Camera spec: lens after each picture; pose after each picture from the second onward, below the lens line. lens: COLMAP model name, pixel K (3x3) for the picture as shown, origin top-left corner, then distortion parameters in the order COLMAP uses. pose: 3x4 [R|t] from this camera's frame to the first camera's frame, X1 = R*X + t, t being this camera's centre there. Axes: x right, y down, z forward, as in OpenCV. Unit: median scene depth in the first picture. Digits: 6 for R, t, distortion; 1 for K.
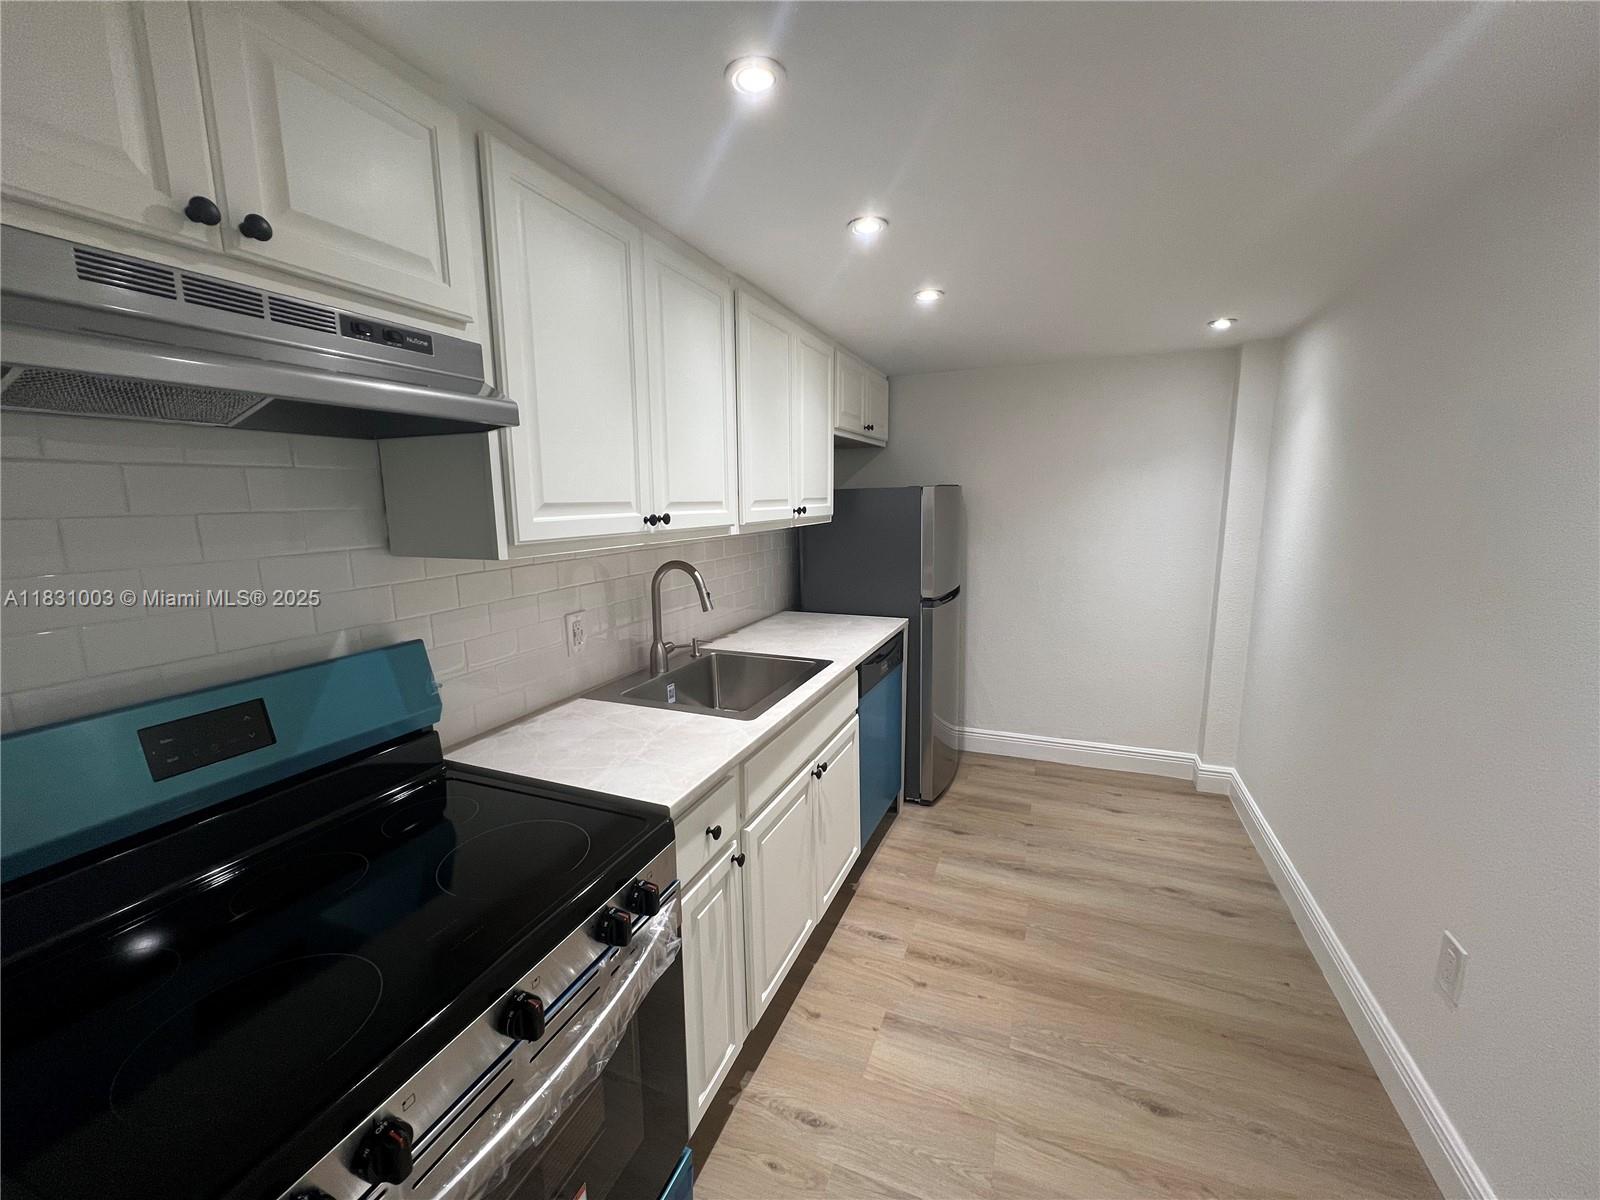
lens RADIAL K [[638.3, 0, 815.3], [0, 638.3, 597.7], [0, 0, 1]] dist [0.000233, 0.000267]
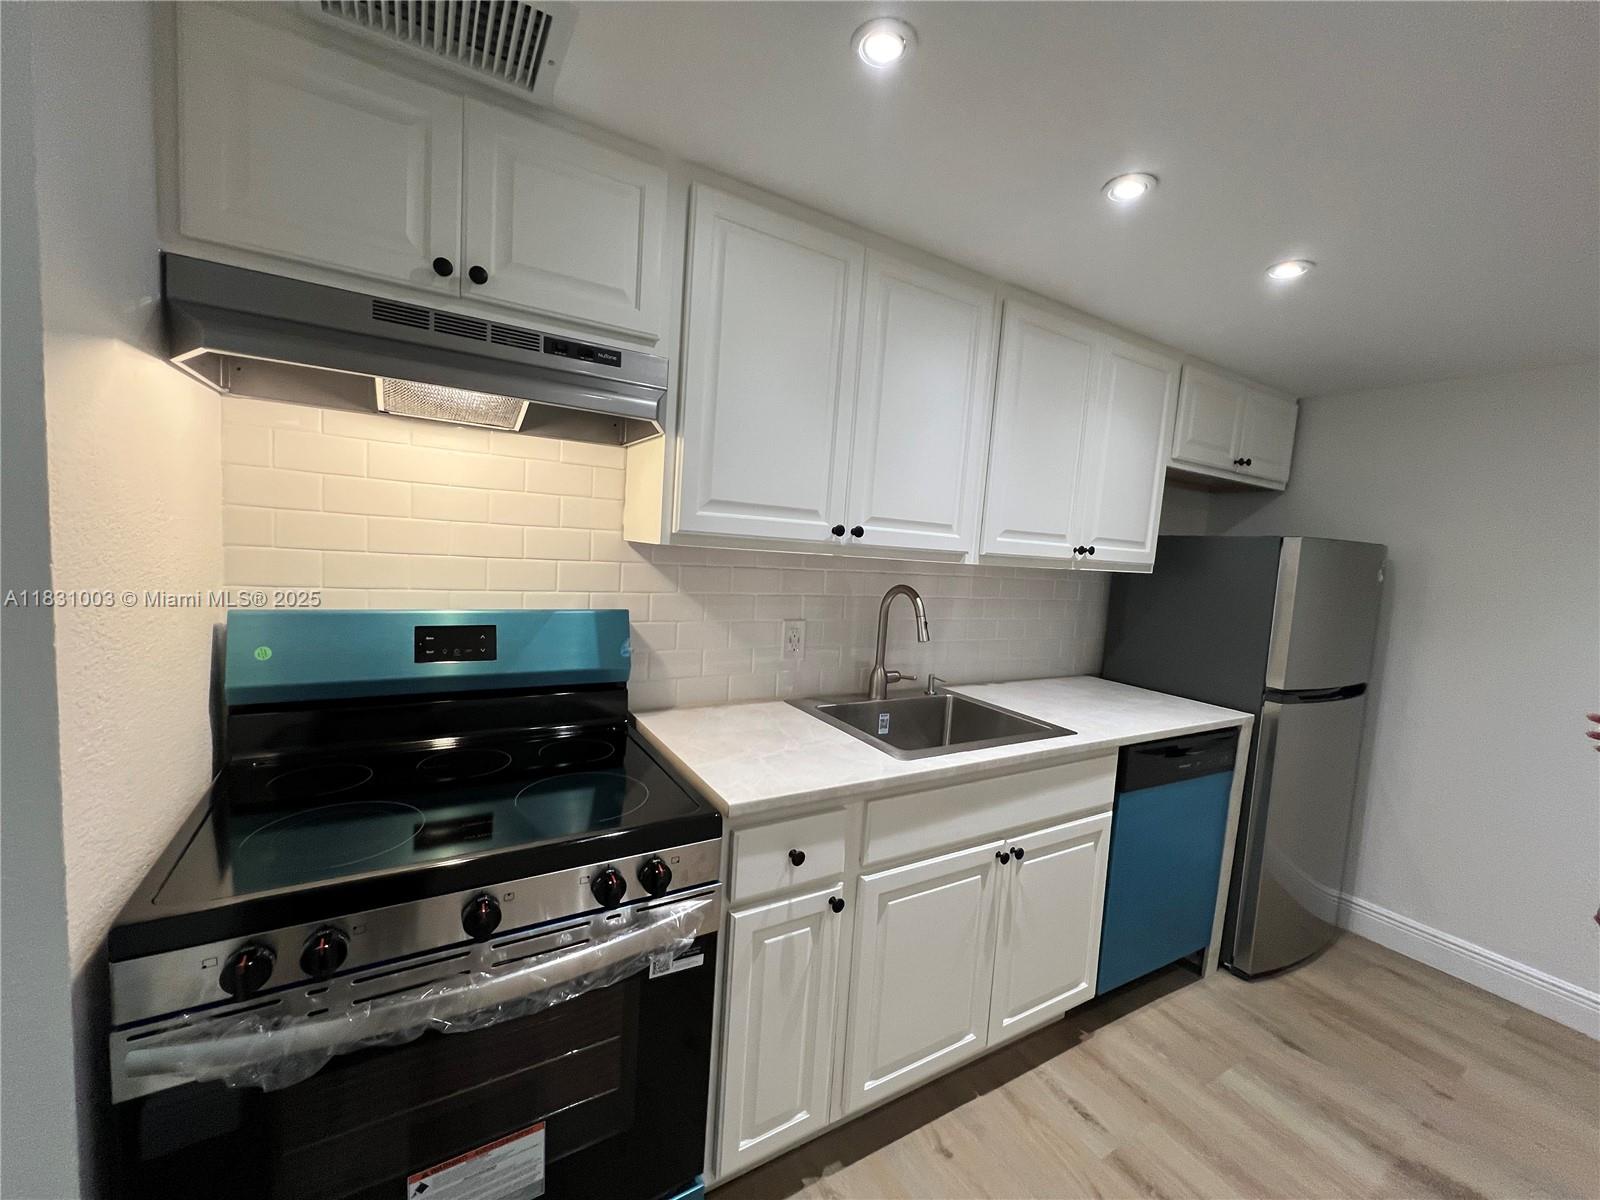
lens RADIAL K [[638.3, 0, 799.5], [0, 638.3, 600.3], [0, 0, 1]] dist [0.000233, 0.000267]
pose [[0.793106, 0.113914, -0.598337, 0.224976], [-0.165829, 0.985630, -0.032160, 0.020197], [0.586075, 0.124728, 0.800599, 0.139895]]
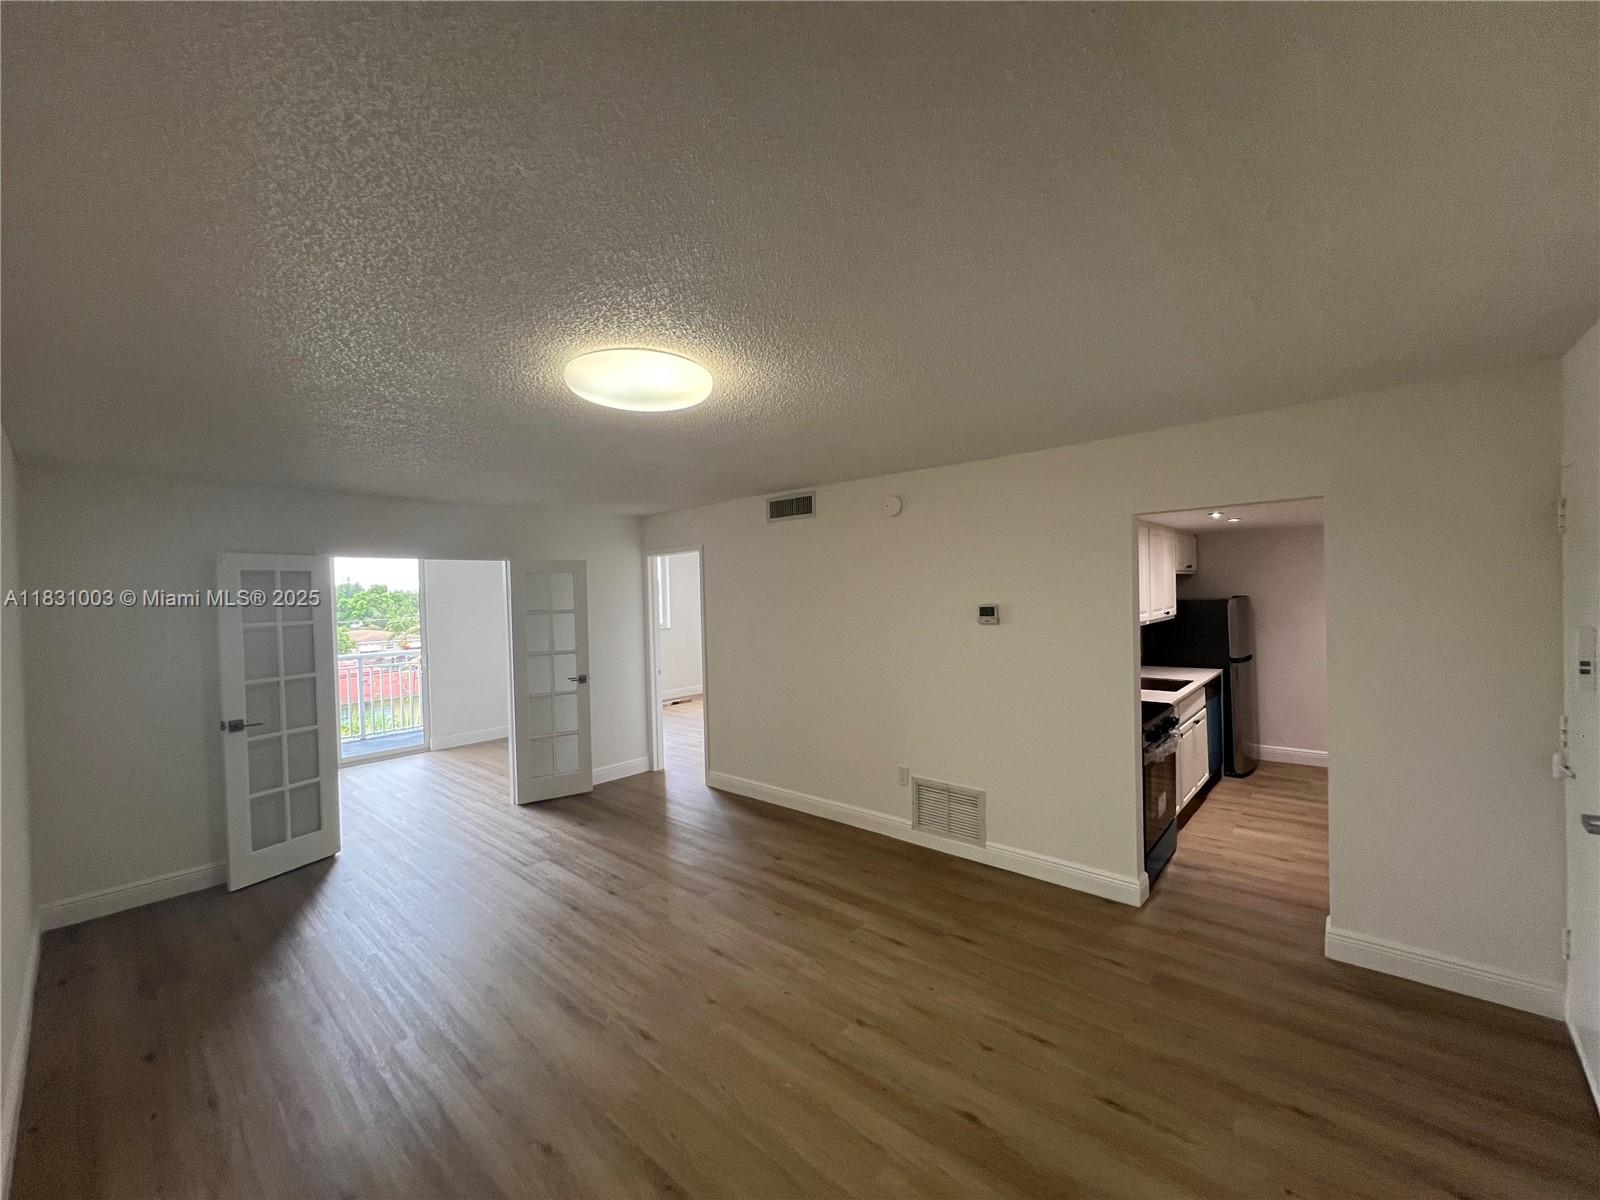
lens RADIAL K [[638.3, 0, 810.6], [0, 638.3, 594.2], [0, 0, 1]] dist [0.000233, 0.000267]
pose [[0.939975, -0.017135, -0.340812, -0.489930], [-0.033274, 0.989377, -0.141513, 0.169911], [0.339617, 0.144359, 0.929420, -1.653987]]
